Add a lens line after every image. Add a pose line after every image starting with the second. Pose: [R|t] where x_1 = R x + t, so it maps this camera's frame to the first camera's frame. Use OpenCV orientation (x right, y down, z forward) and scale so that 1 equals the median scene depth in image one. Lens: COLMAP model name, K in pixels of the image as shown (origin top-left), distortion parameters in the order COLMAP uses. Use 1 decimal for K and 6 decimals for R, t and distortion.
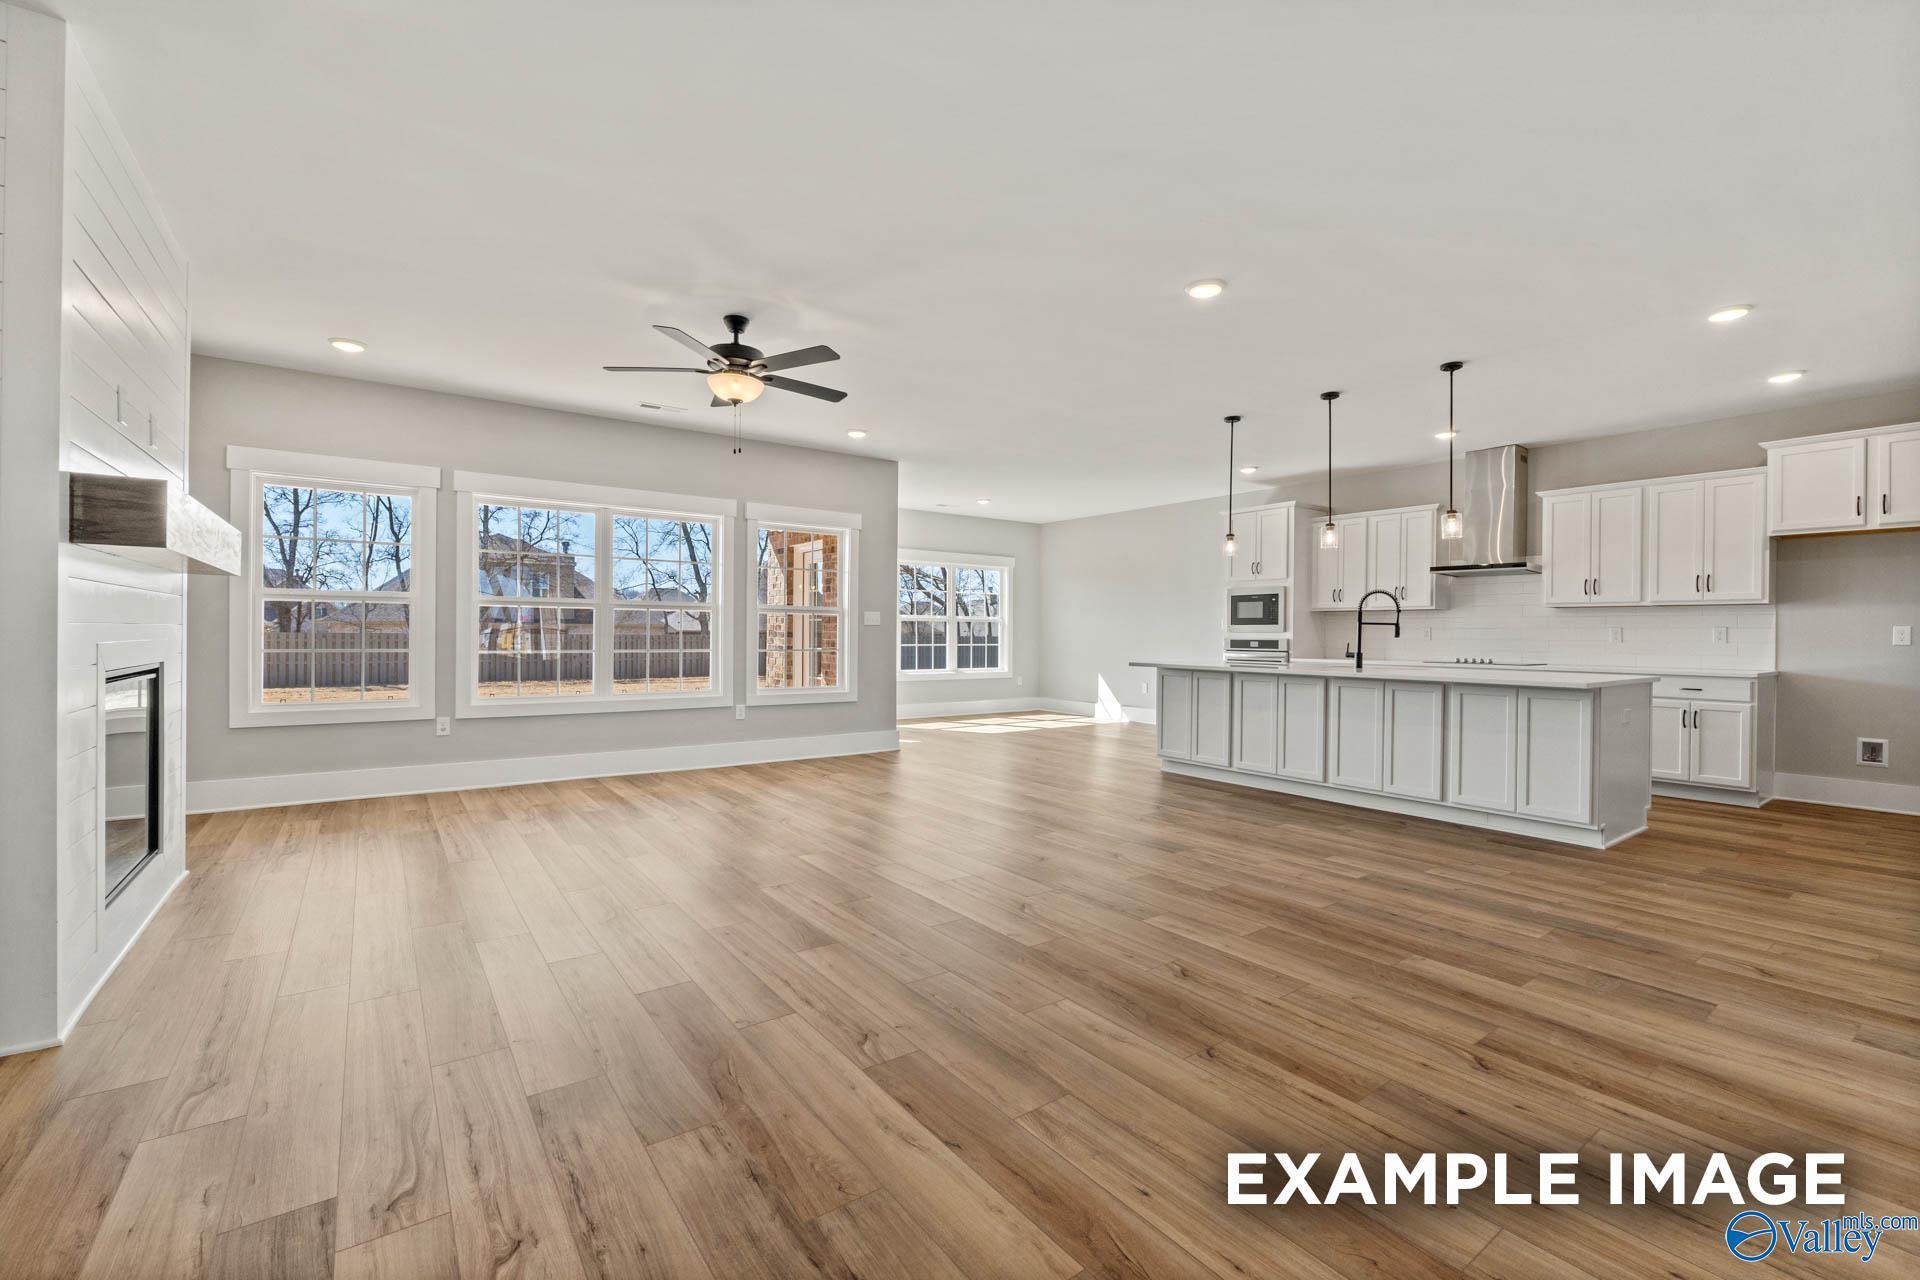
lens RADIAL K [[810.1, 0, 976.5], [0, 810.1, 655.5], [0, 0, 1]] dist [-0.007134, 0.000061]
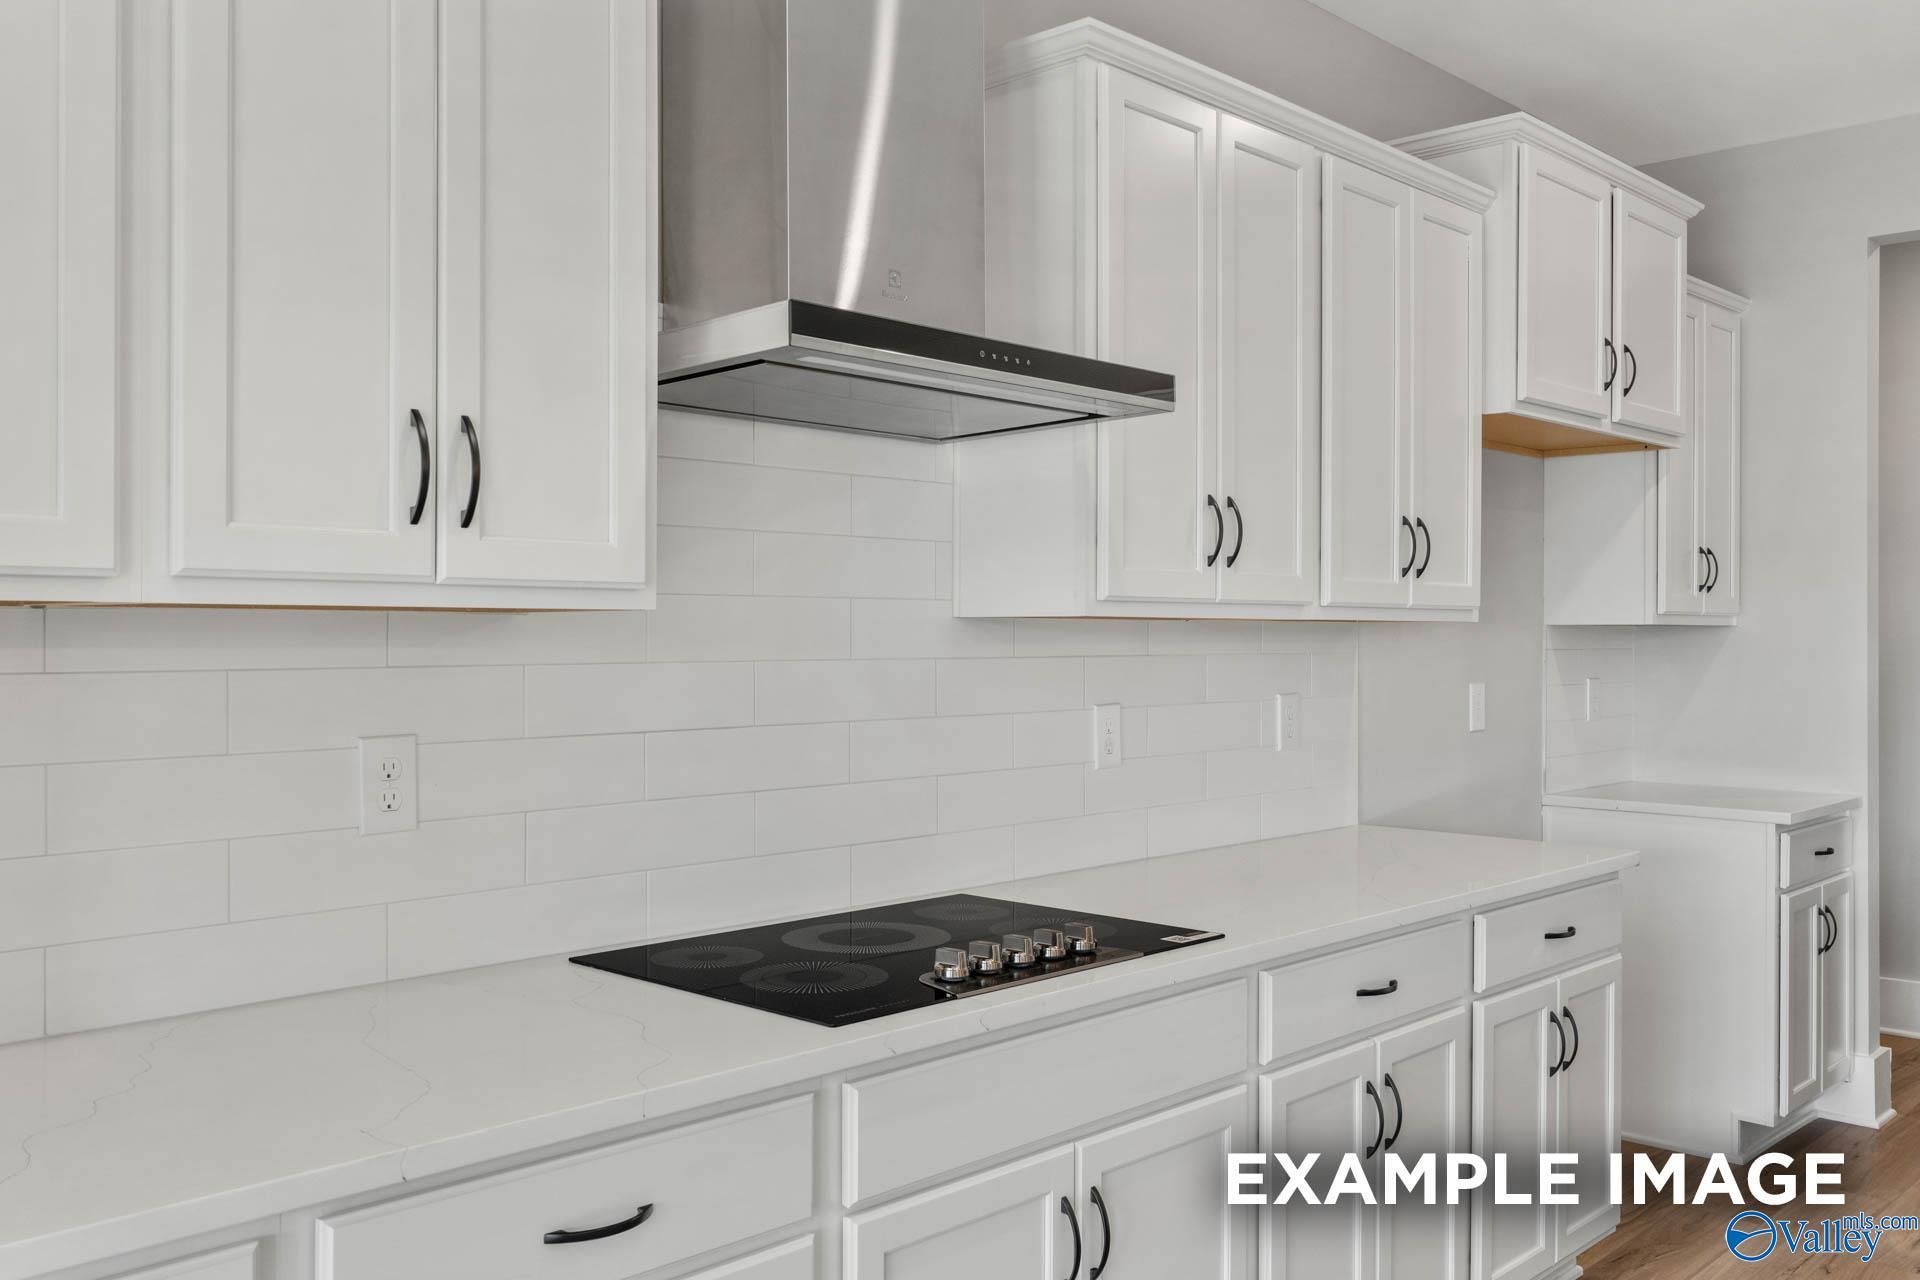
lens RADIAL K [[1633.2, 0, 959.7], [0, 1633.2, 634.4], [0, 0, 1]] dist [0.007547, -0.011163]
pose [[-0.155993, -0.009625, 0.987711, 0.338623], [0.025490, 0.999580, 0.013766, -0.066923], [-0.987429, 0.027325, -0.155682, 1.187725]]
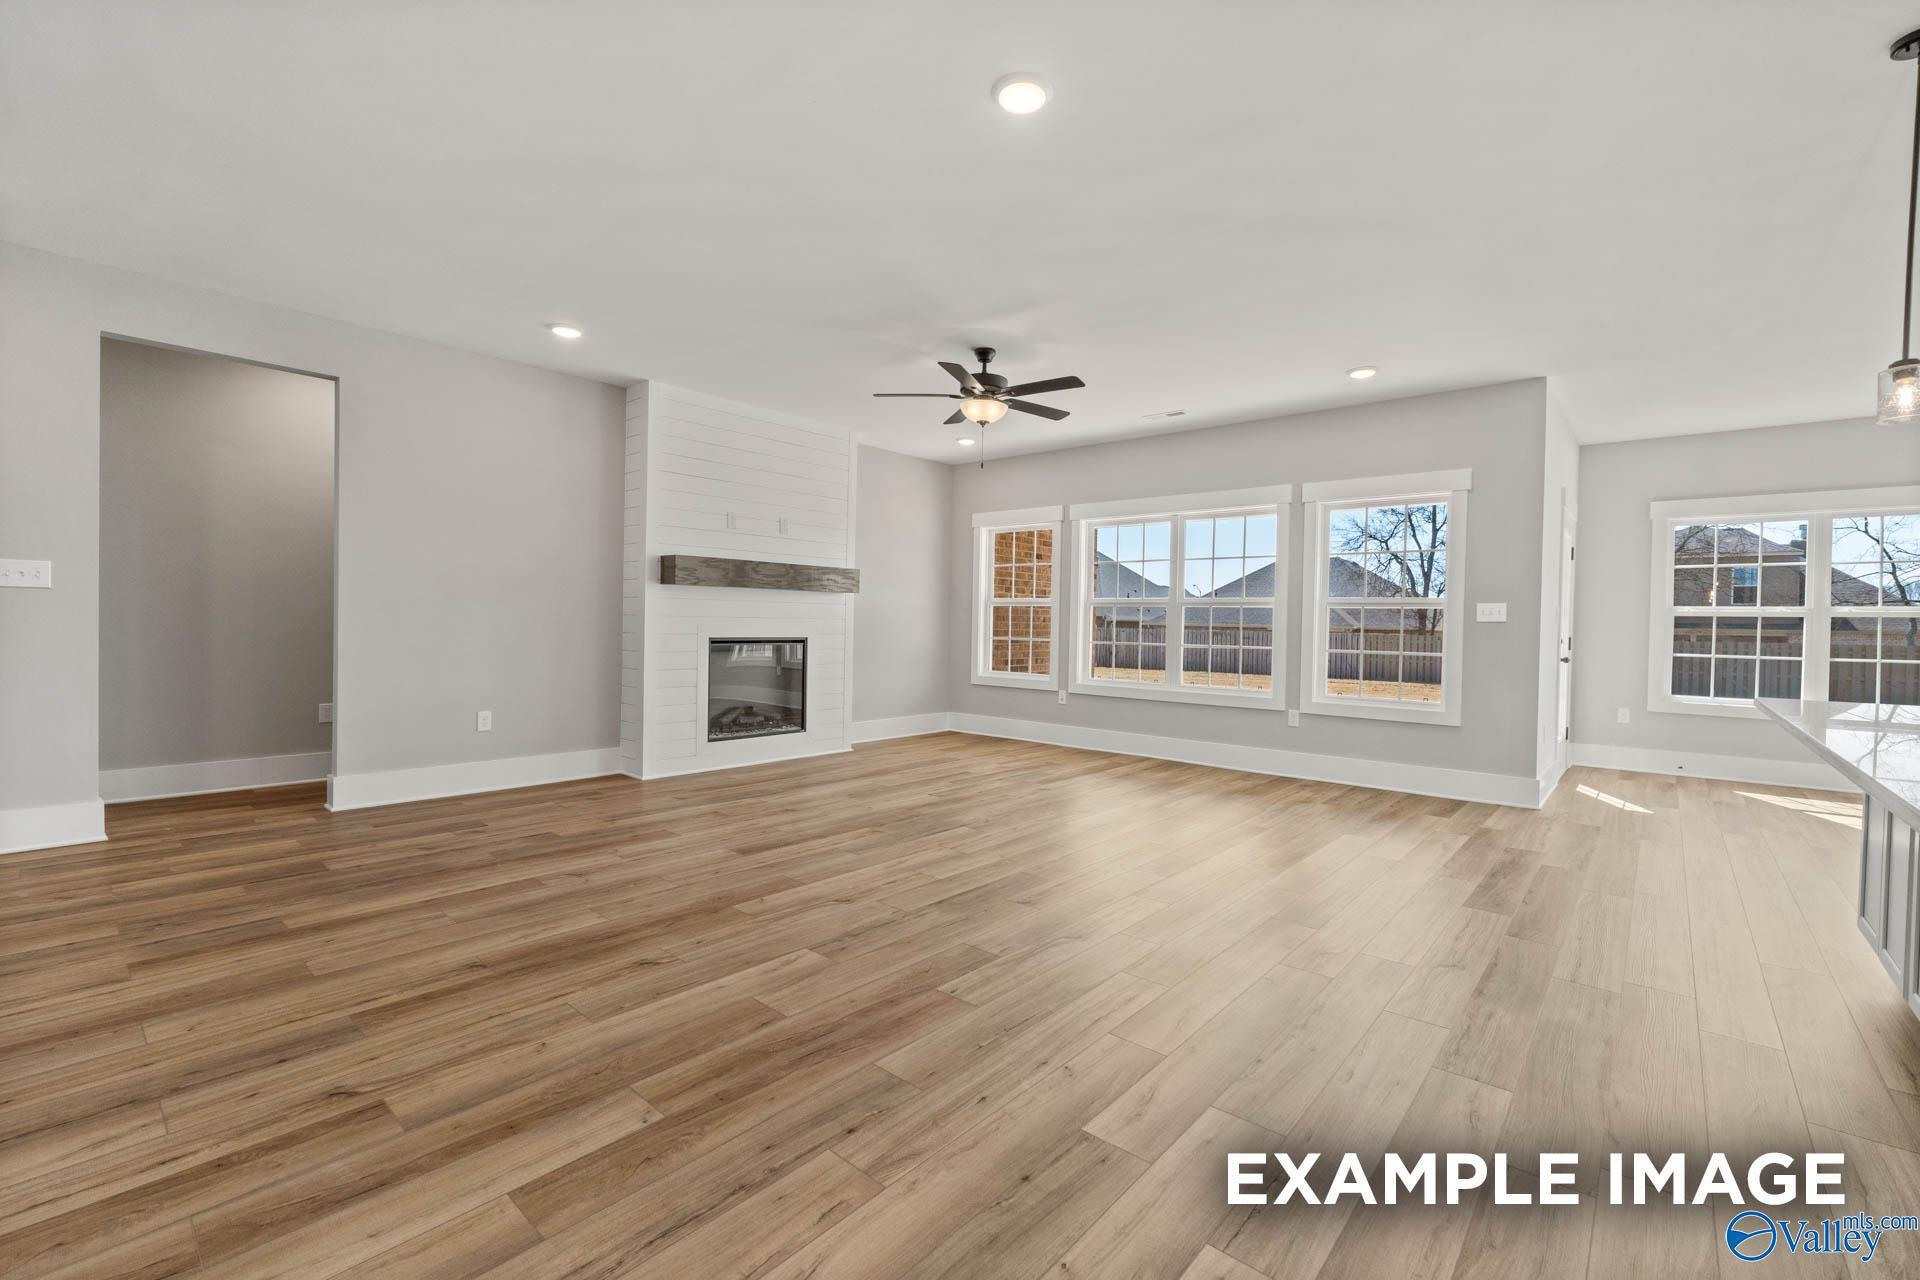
lens RADIAL K [[810.1, 0, 965.4], [0, 810.1, 638.7], [0, 0, 1]] dist [-0.007134, 0.000061]
pose [[0.219033, 0.013383, -0.975626, 0.560176], [-0.042818, 0.999075, 0.004092, -0.006913], [0.974778, 0.040878, 0.219403, 0.500271]]
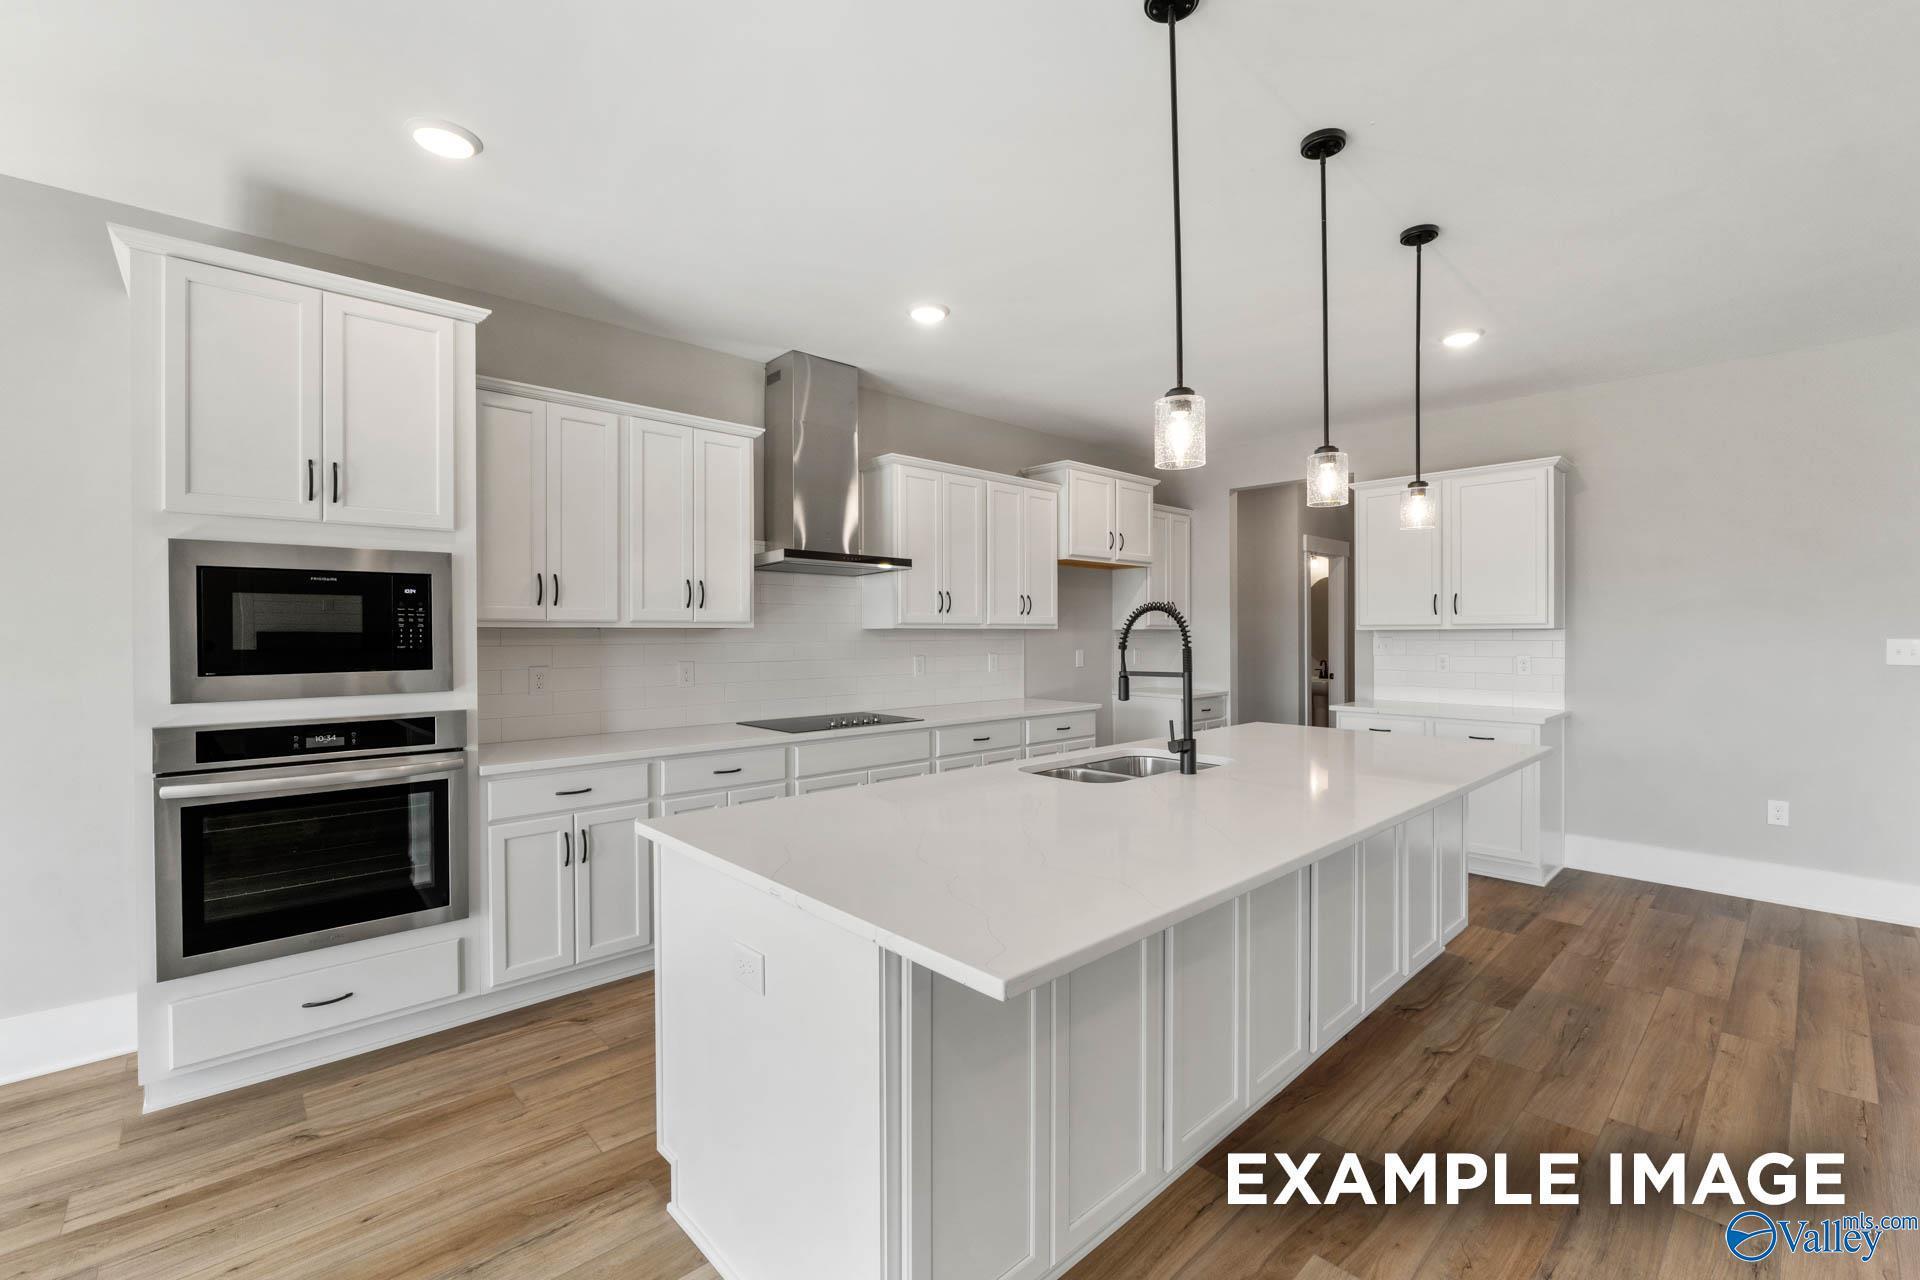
lens RADIAL K [[810.1, 0, 974.7], [0, 810.1, 634.8], [0, 0, 1]] dist [-0.007134, 0.000061]
pose [[-0.113406, -0.010001, 0.993498, 0.033314], [0.029793, 0.999465, 0.013462, -0.066931], [-0.993102, 0.031126, -0.113047, 1.097927]]
